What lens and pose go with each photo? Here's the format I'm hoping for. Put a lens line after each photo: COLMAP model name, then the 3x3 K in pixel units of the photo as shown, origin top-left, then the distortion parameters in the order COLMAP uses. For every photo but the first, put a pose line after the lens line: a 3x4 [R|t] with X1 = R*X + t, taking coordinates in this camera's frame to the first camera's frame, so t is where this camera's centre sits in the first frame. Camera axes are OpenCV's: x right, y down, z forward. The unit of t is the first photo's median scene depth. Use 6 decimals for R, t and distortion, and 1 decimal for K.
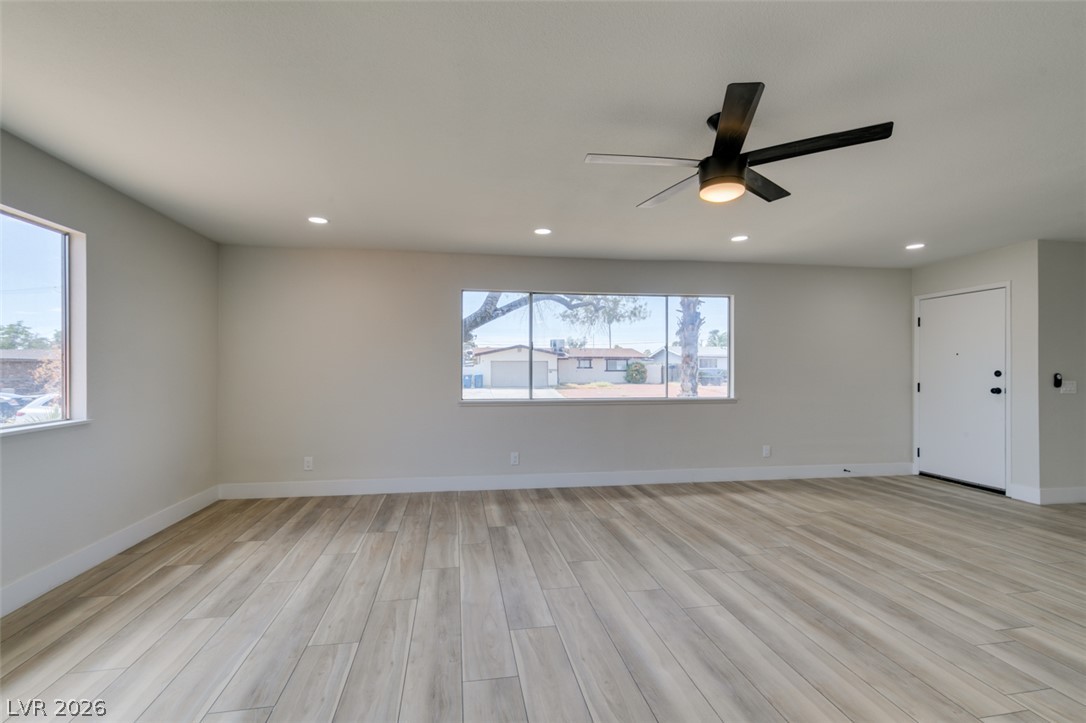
lens RADIAL K [[486.4, 0, 540.1], [0, 486.4, 366.6], [0, 0, 1]] dist [0.007067, -0.001840]
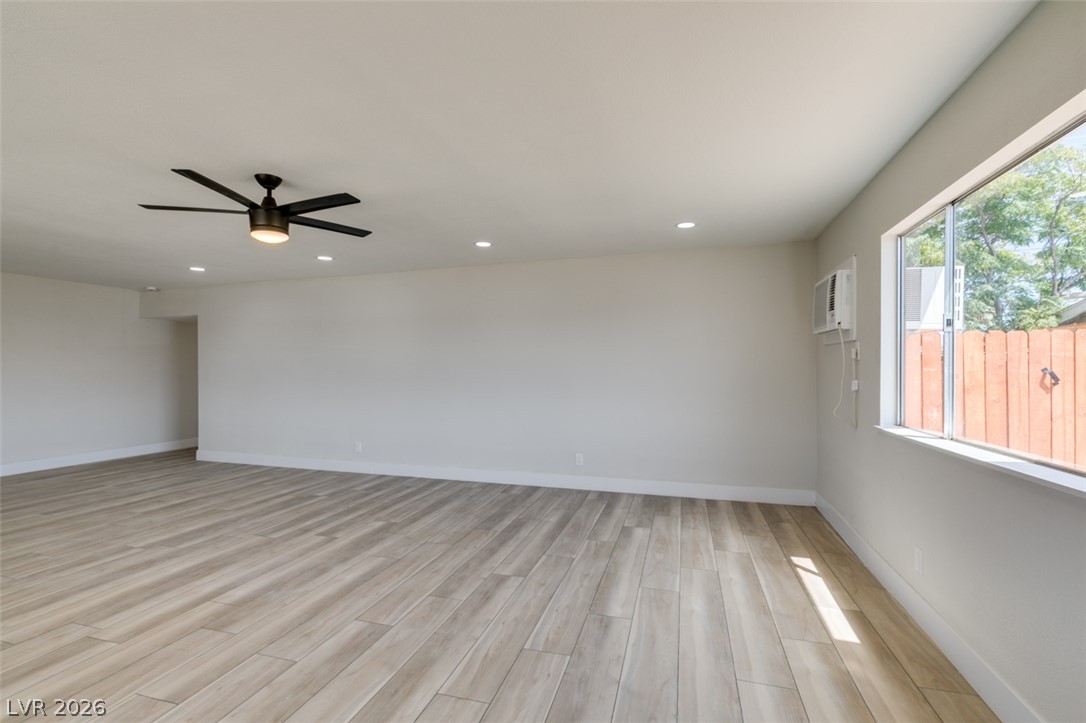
lens RADIAL K [[486.4, 0, 534.6], [0, 486.4, 362.9], [0, 0, 1]] dist [0.007067, -0.001840]
pose [[-0.889328, 0.008486, 0.457191, -0.580246], [0.002088, 0.999893, -0.014498, -0.003757], [-0.457265, -0.011939, -0.889250, 1.281465]]
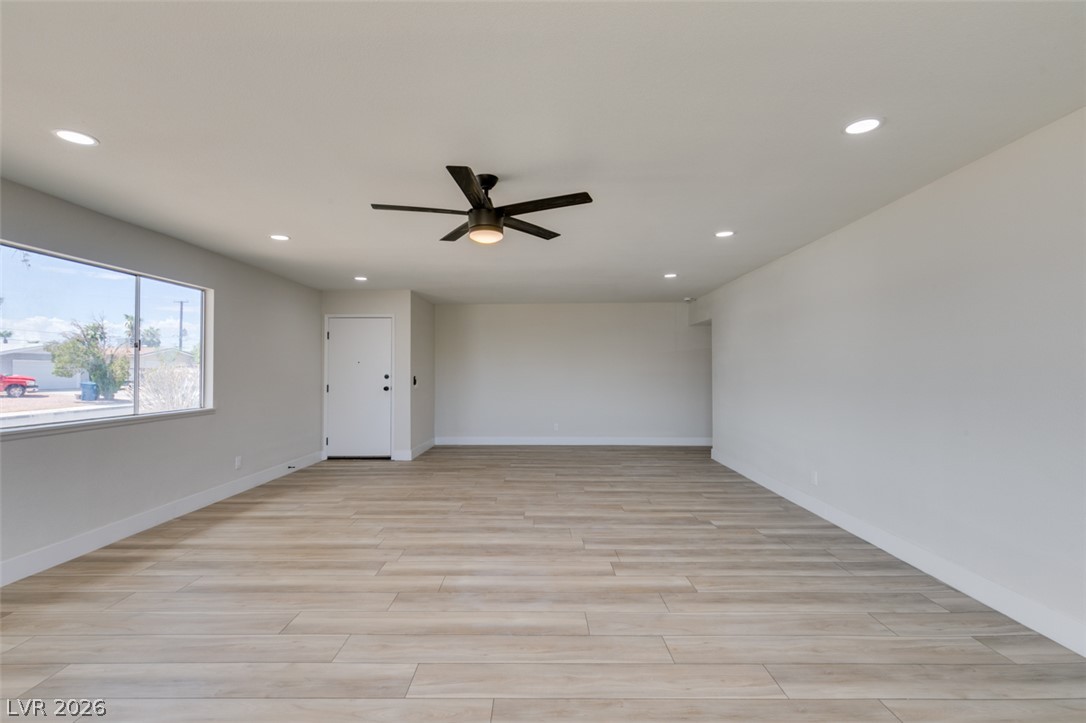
lens RADIAL K [[486.4, 0, 541.3], [0, 486.4, 366.1], [0, 0, 1]] dist [0.007067, -0.001840]
pose [[0.167101, 0.010819, 0.985880, -0.597774], [-0.003587, 0.999940, -0.010366, -0.004842], [-0.985933, -0.001804, 0.167130, 0.456130]]
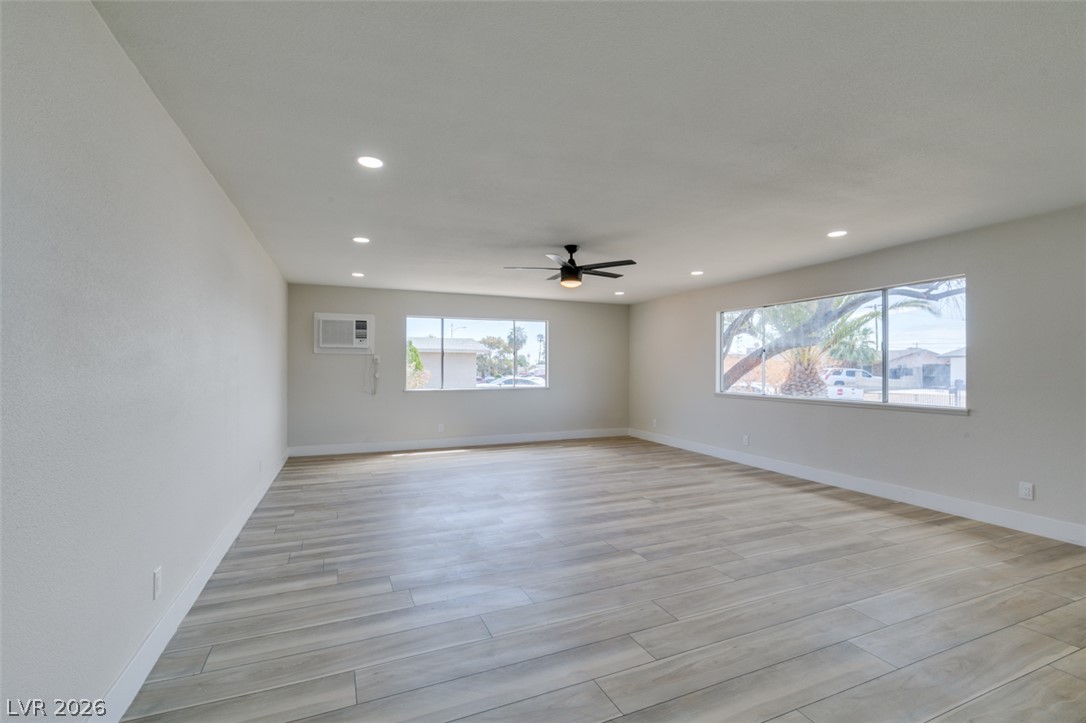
lens RADIAL K [[486.4, 0, 542.1], [0, 486.4, 358.3], [0, 0, 1]] dist [0.007067, -0.001840]
pose [[0.227182, -0.020491, -0.973637, 1.646565], [0.002769, 0.999788, -0.020395, -0.002517], [0.973848, 0.001937, 0.227191, 0.293451]]
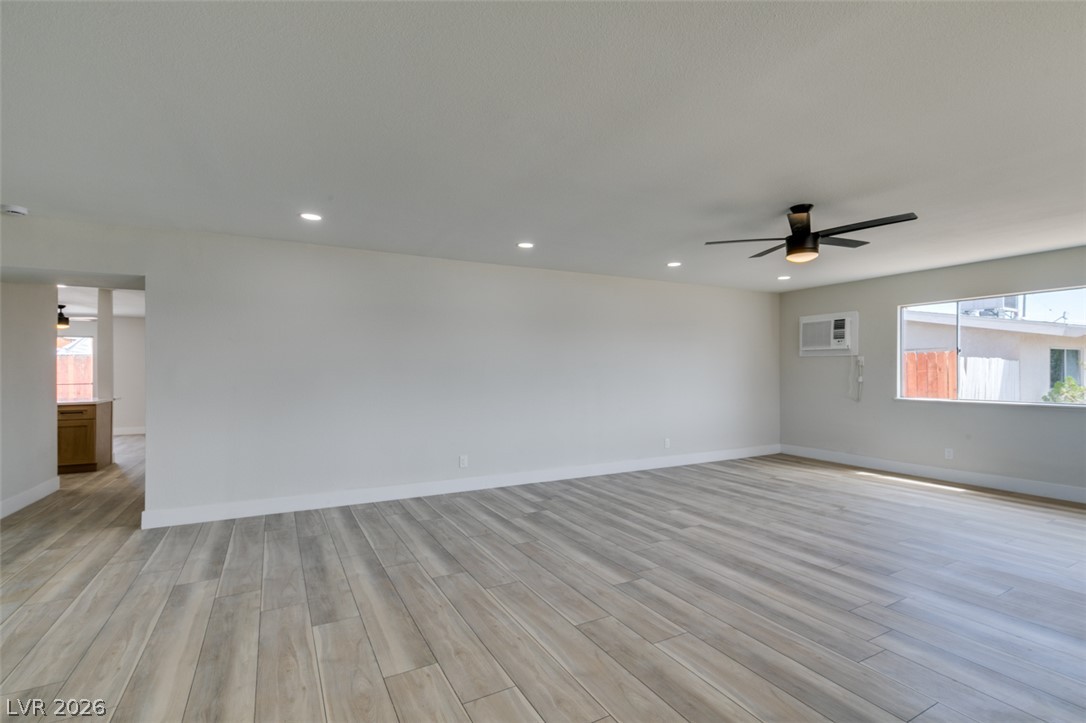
lens RADIAL K [[486.4, 0, 536.9], [0, 486.4, 372.9], [0, 0, 1]] dist [0.007067, -0.001840]
pose [[-0.949970, 0.002287, -0.312332, 1.140755], [0.002646, 0.999996, -0.000725, -0.000692], [0.312329, -0.001515, -0.949973, 1.525046]]
